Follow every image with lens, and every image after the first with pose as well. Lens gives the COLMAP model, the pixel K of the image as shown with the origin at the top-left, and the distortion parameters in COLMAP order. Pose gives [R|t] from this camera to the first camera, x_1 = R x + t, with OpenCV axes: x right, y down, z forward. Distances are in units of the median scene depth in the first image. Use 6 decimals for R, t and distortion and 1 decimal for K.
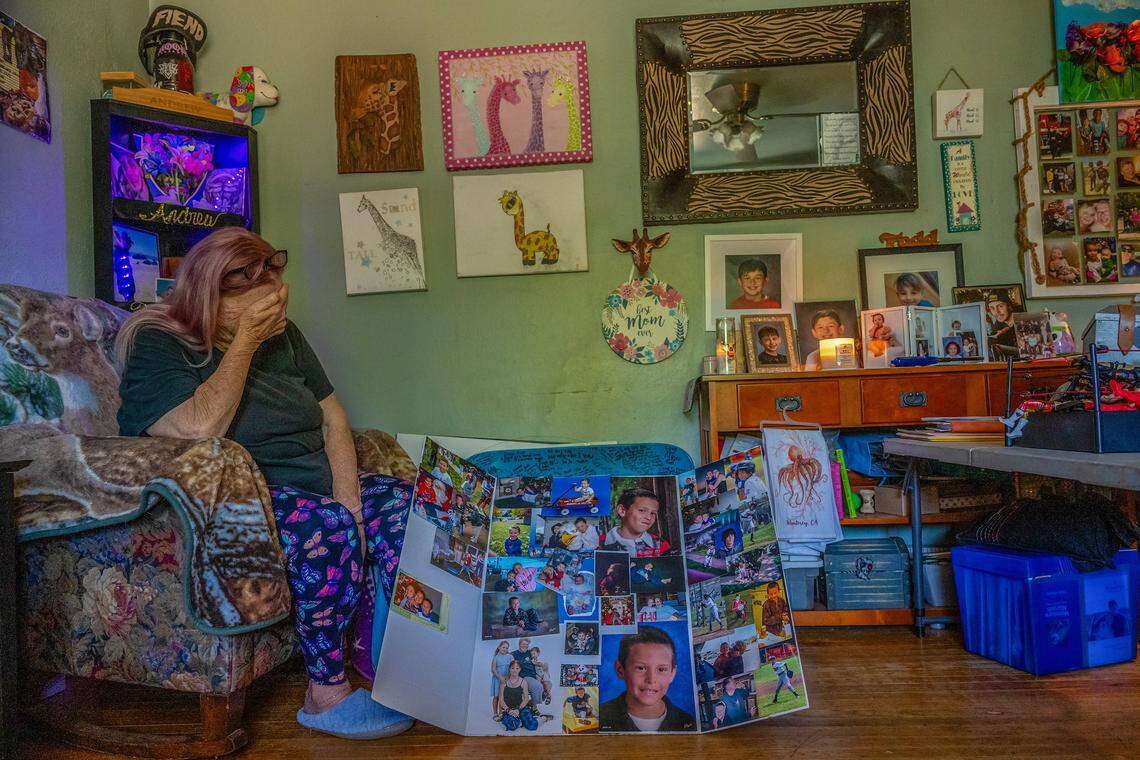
lens RADIAL K [[752.6, 0, 567.3], [0, 752.6, 380.3], [0, 0, 1]] dist [-0.000355, -0.002480]
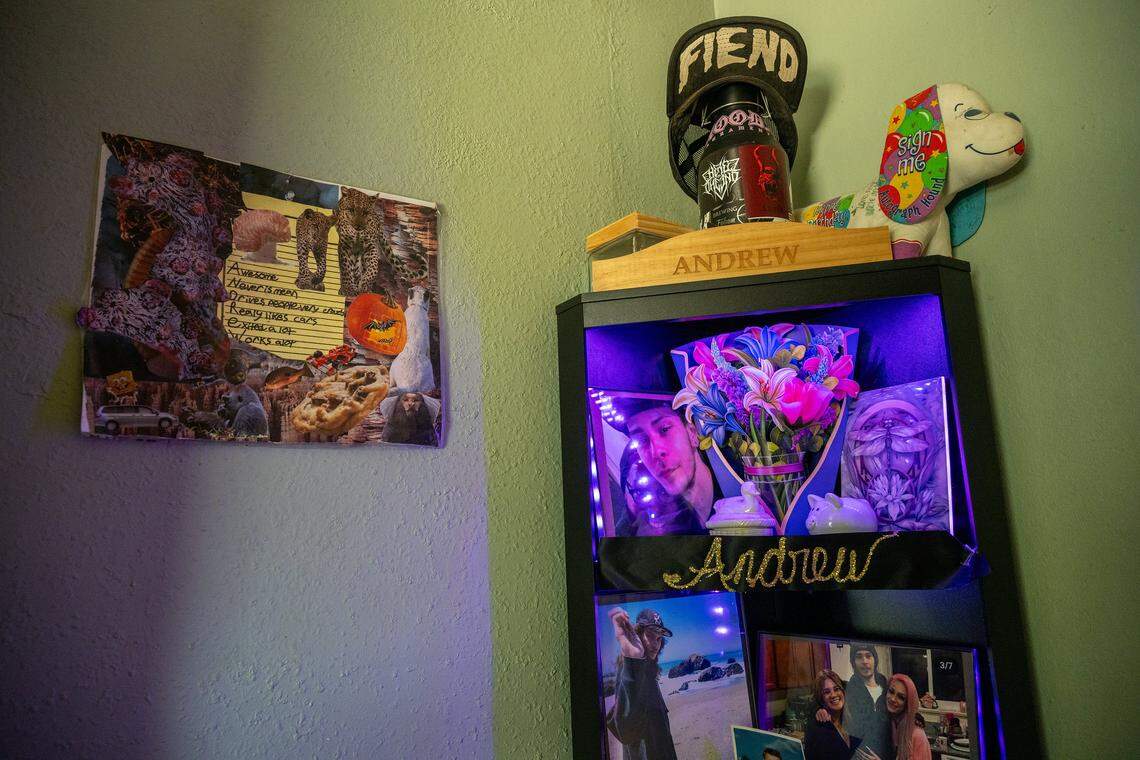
lens RADIAL K [[752.6, 0, 567.0], [0, 752.6, 377.7], [0, 0, 1]] dist [-0.000355, -0.002480]
pose [[0.596125, -0.140329, -0.790533, -0.275260], [0.031468, 0.987935, -0.151640, -0.247301], [0.802275, 0.065520, 0.593348, 0.695961]]
